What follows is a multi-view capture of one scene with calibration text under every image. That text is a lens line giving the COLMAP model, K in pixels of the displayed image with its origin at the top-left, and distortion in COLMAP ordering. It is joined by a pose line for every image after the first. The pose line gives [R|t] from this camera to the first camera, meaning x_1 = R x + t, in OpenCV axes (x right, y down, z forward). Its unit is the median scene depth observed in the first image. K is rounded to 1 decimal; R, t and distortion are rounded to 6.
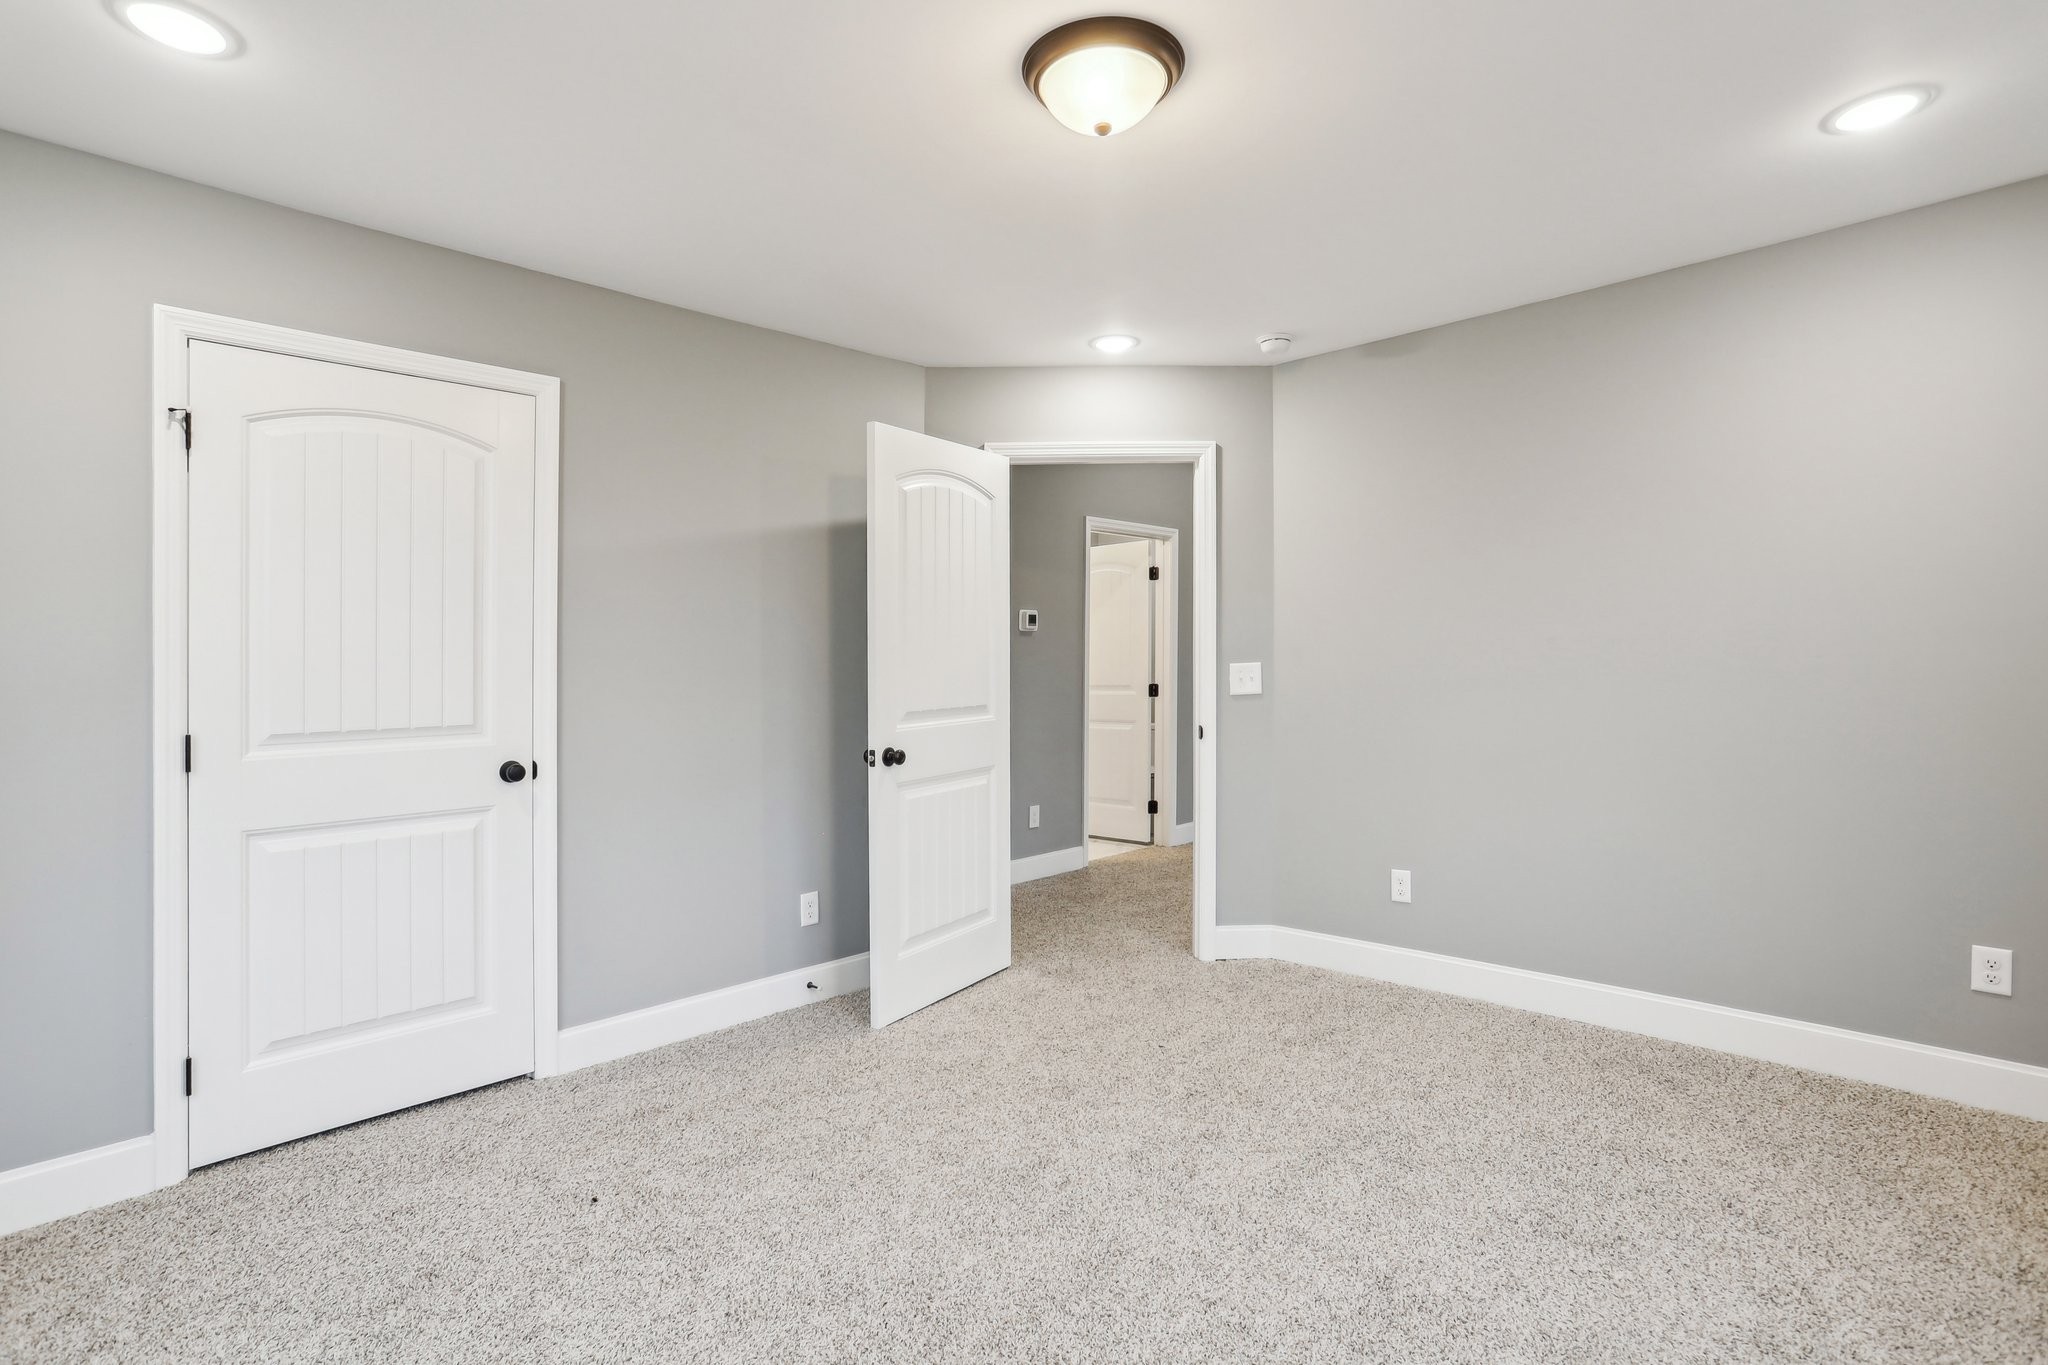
lens RADIAL K [[1012.6, 0, 1036.5], [0, 1012.6, 691.6], [0, 0, 1]] dist [-0.049277, 0.029728]
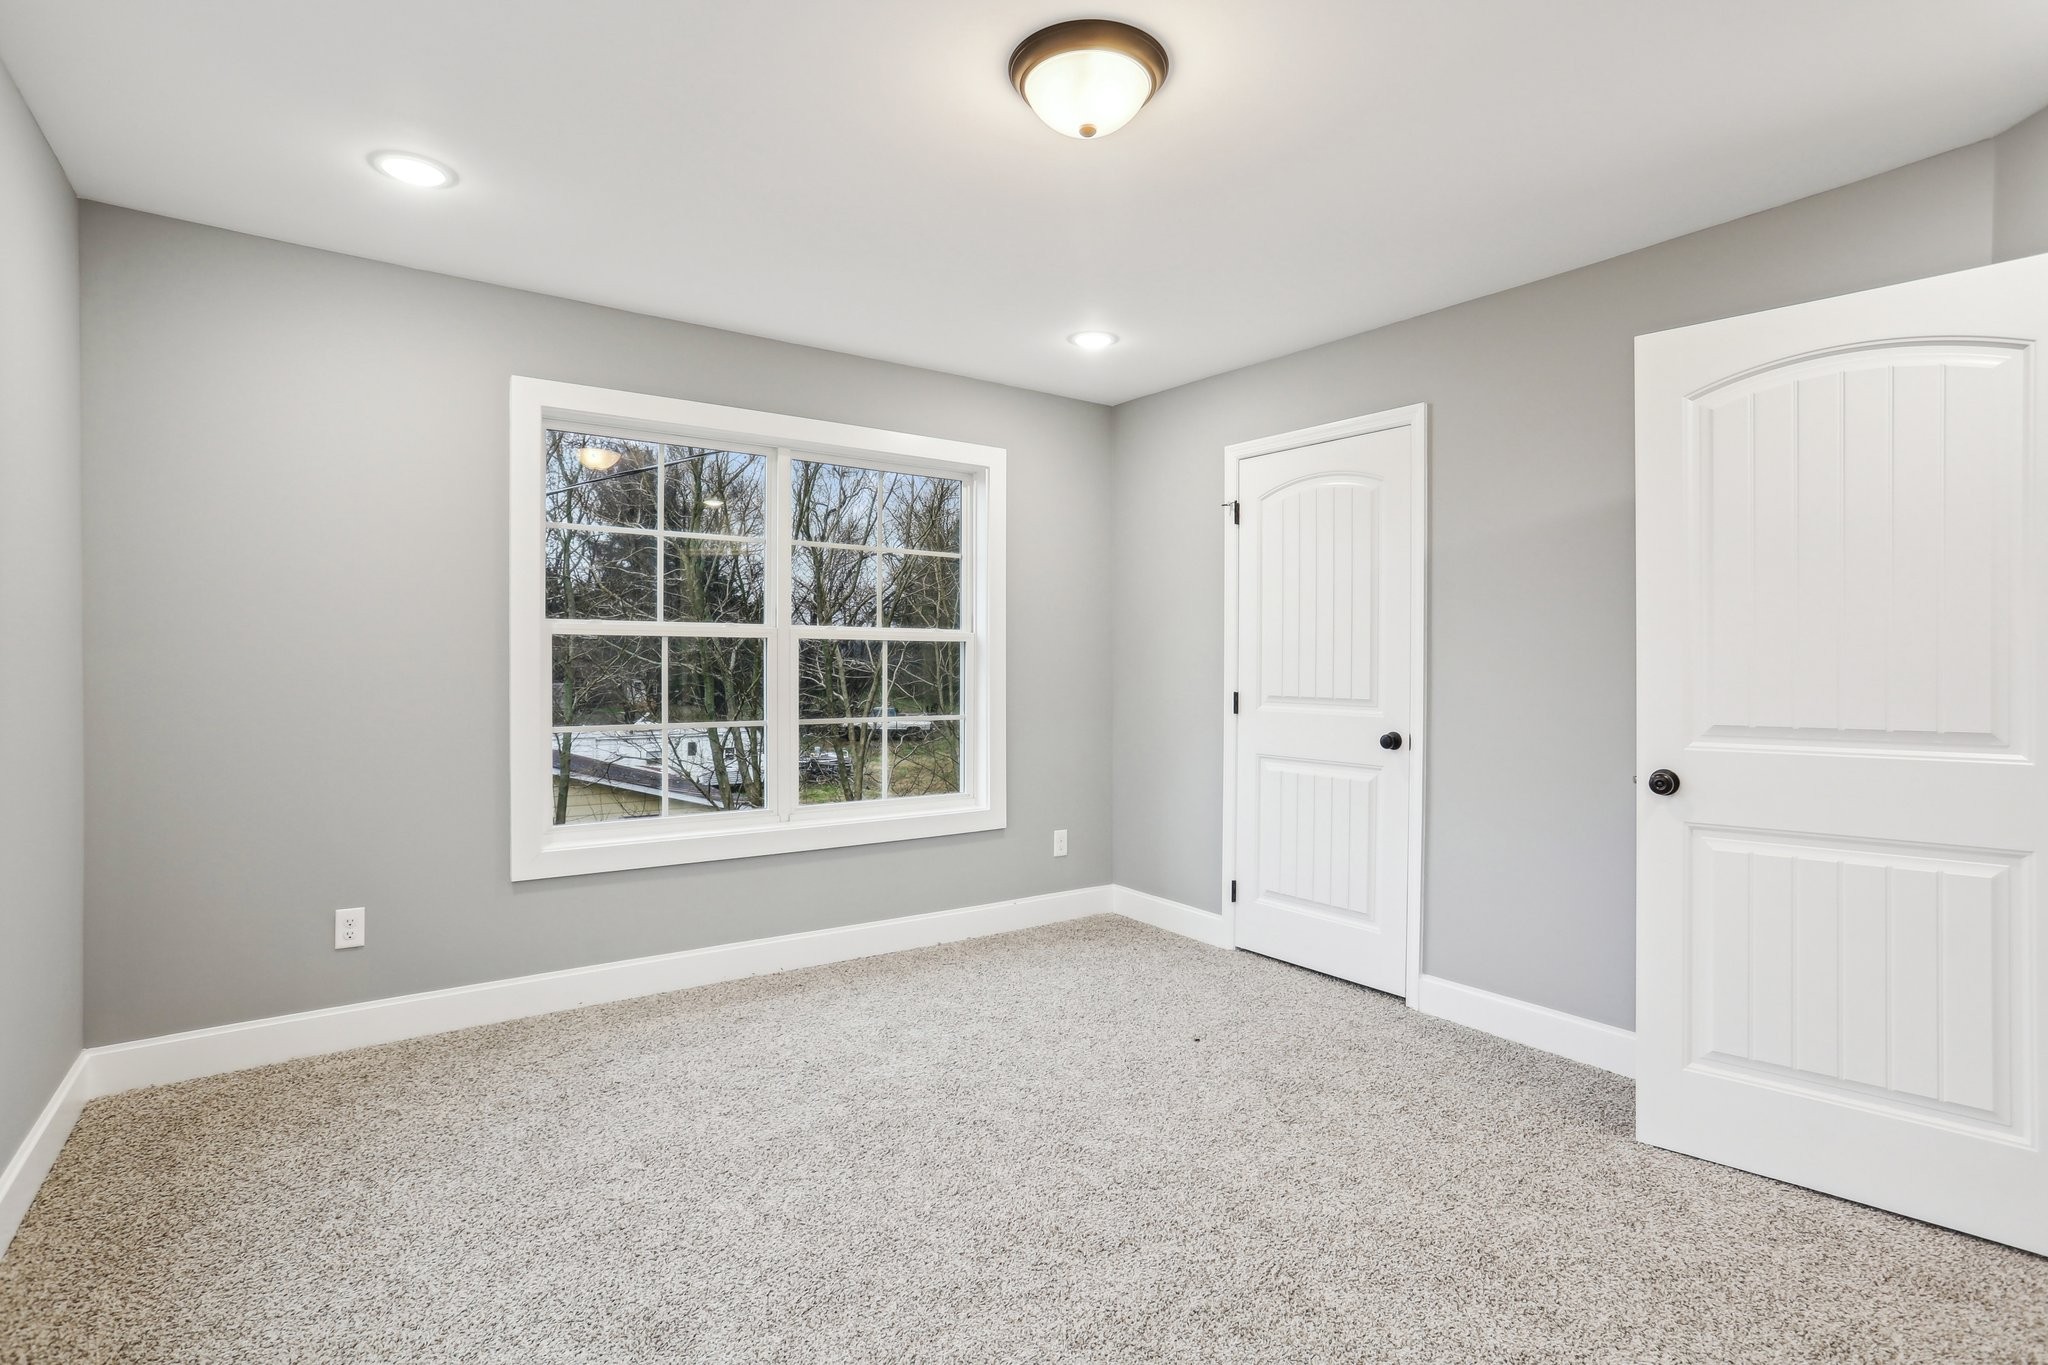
lens RADIAL K [[1012.6, 0, 1033.2], [0, 1012.6, 660.4], [0, 0, 1]] dist [-0.049277, 0.029728]
pose [[-0.172126, 0.018872, -0.984894, 0.766922], [-0.026058, 0.999379, 0.023704, -0.035457], [0.984730, 0.029744, -0.171528, 0.797363]]
